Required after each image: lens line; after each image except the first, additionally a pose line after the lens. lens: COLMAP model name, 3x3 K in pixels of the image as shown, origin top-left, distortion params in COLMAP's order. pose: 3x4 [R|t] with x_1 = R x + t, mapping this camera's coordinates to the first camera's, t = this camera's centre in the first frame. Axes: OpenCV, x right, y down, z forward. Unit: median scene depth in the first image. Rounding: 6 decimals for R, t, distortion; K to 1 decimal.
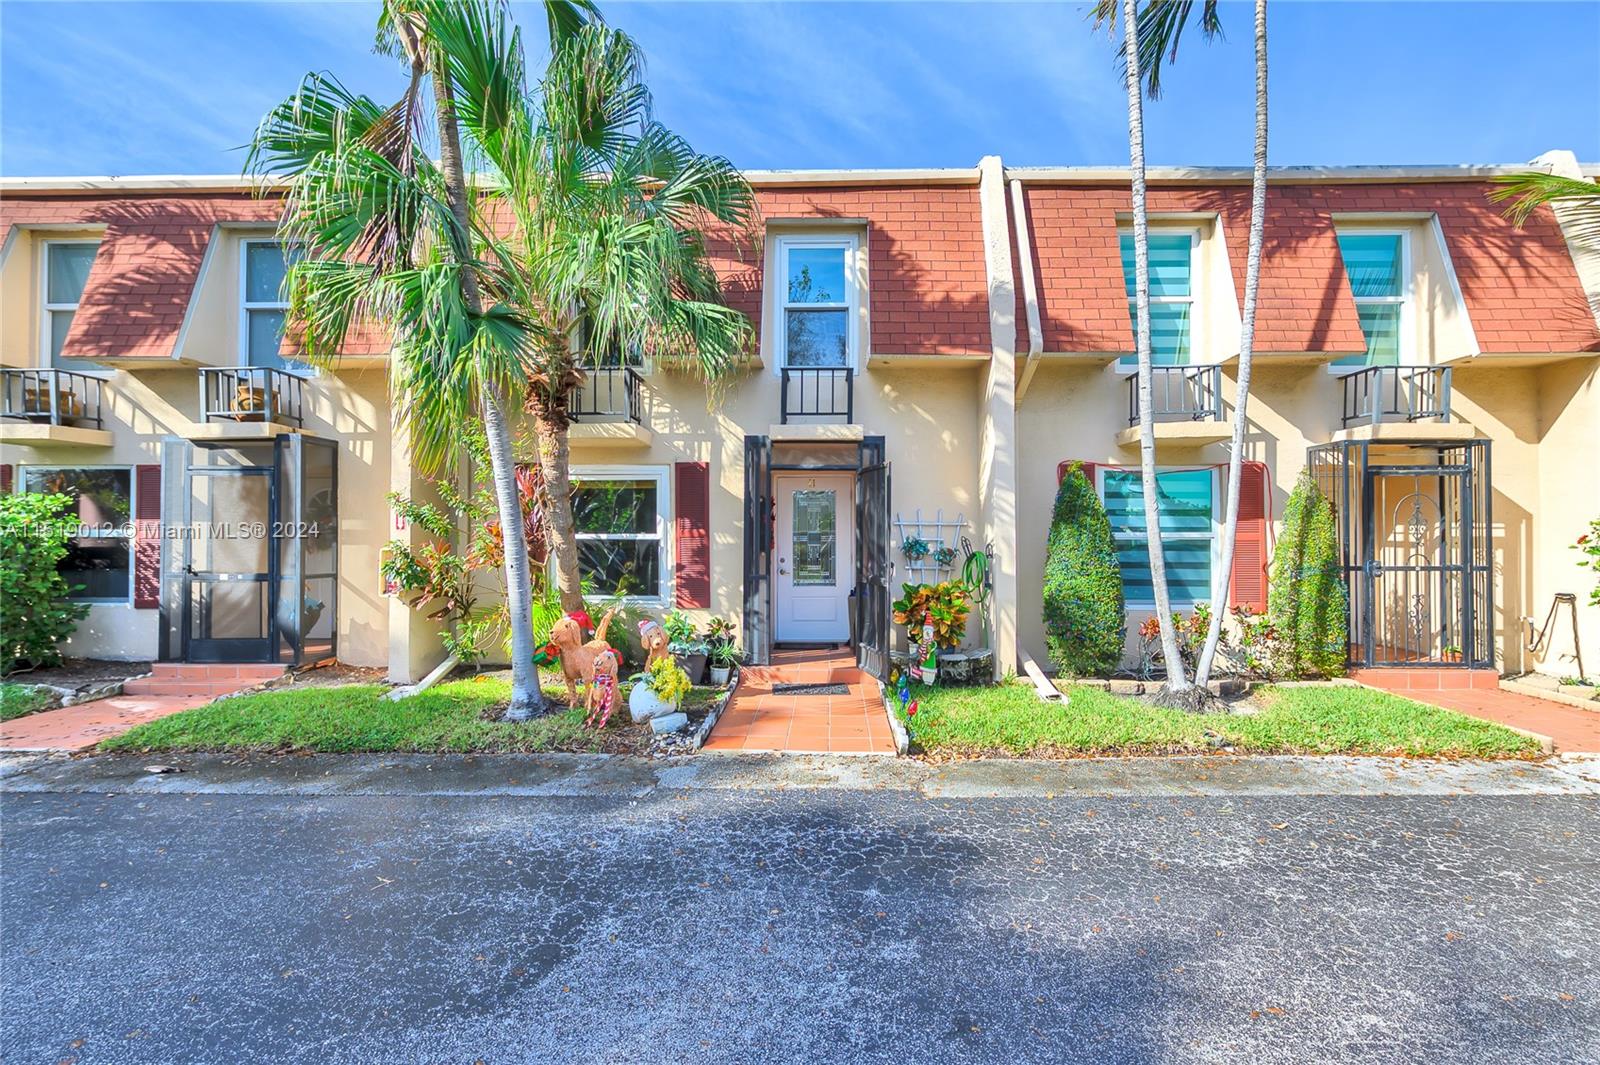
lens RADIAL K [[736.0, 0, 801.9], [0, 736.0, 517.5], [0, 0, 1]] dist [-0.000205, -0.001478]
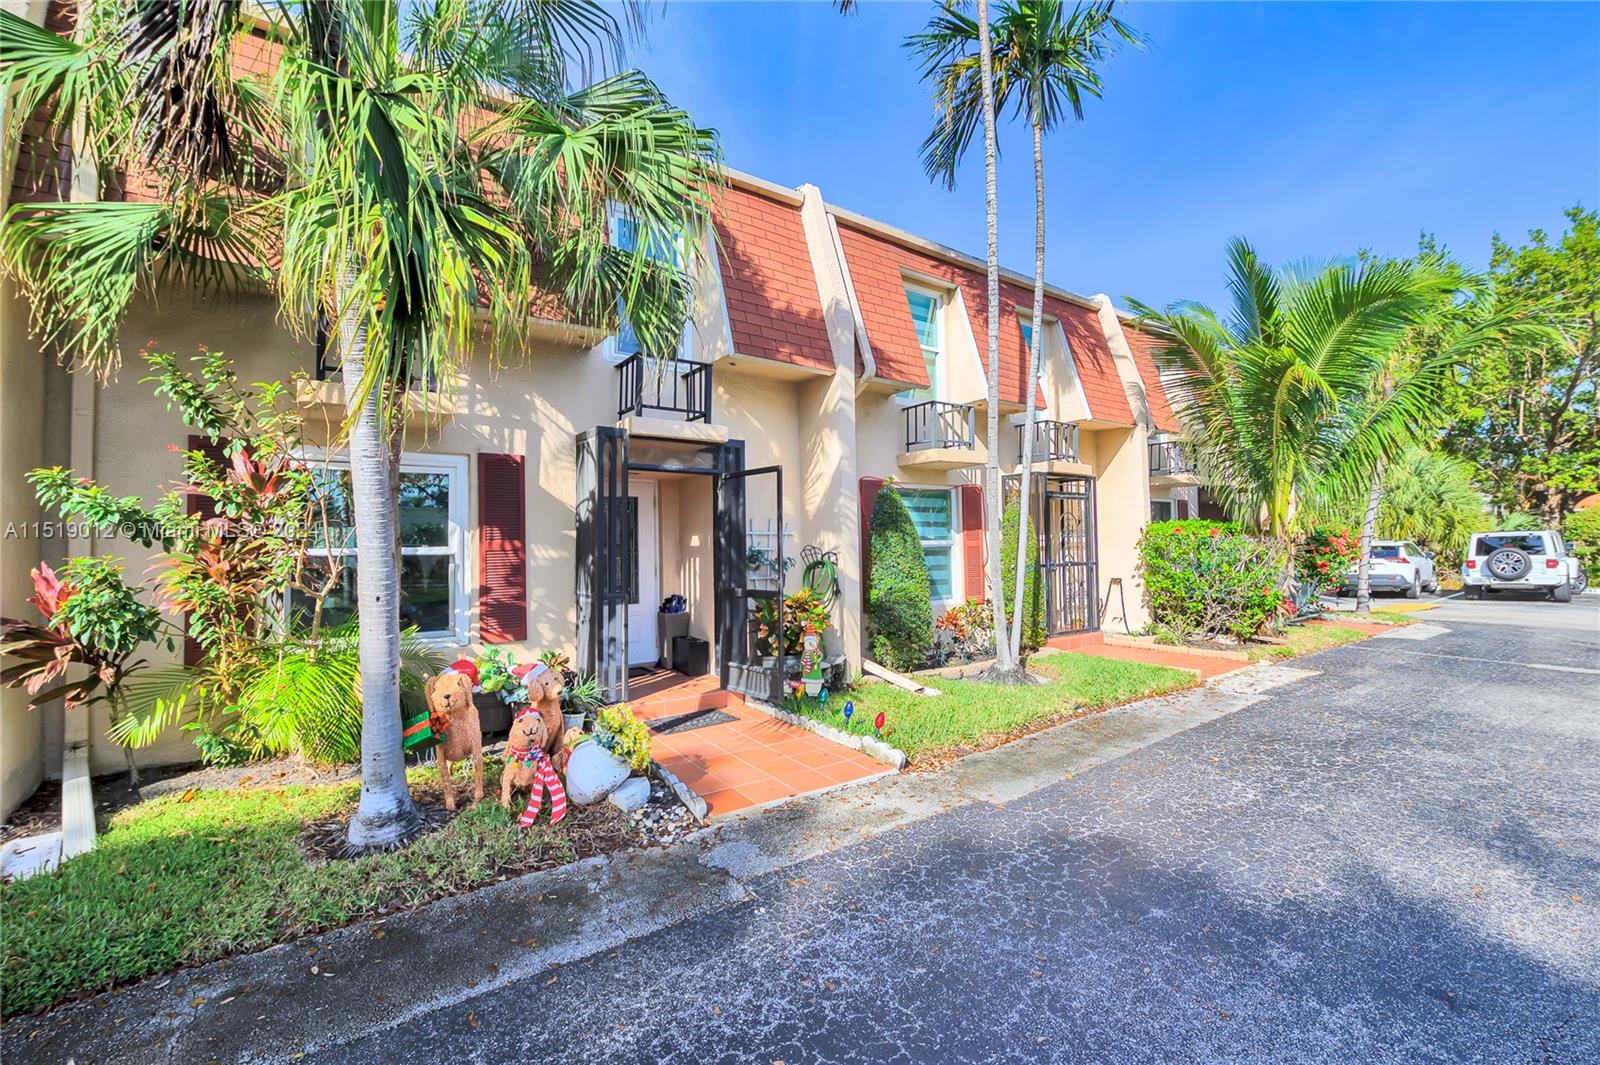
lens RADIAL K [[684.0, 0, 805.3], [0, 684.0, 517.9], [0, 0, 1]] dist [-0.011509, -0.000350]
pose [[0.793090, 0.013384, 0.608957, -0.392041], [-0.001379, 0.999795, -0.020178, 0.007292], [-0.609102, 0.015163, 0.792947, 0.275160]]
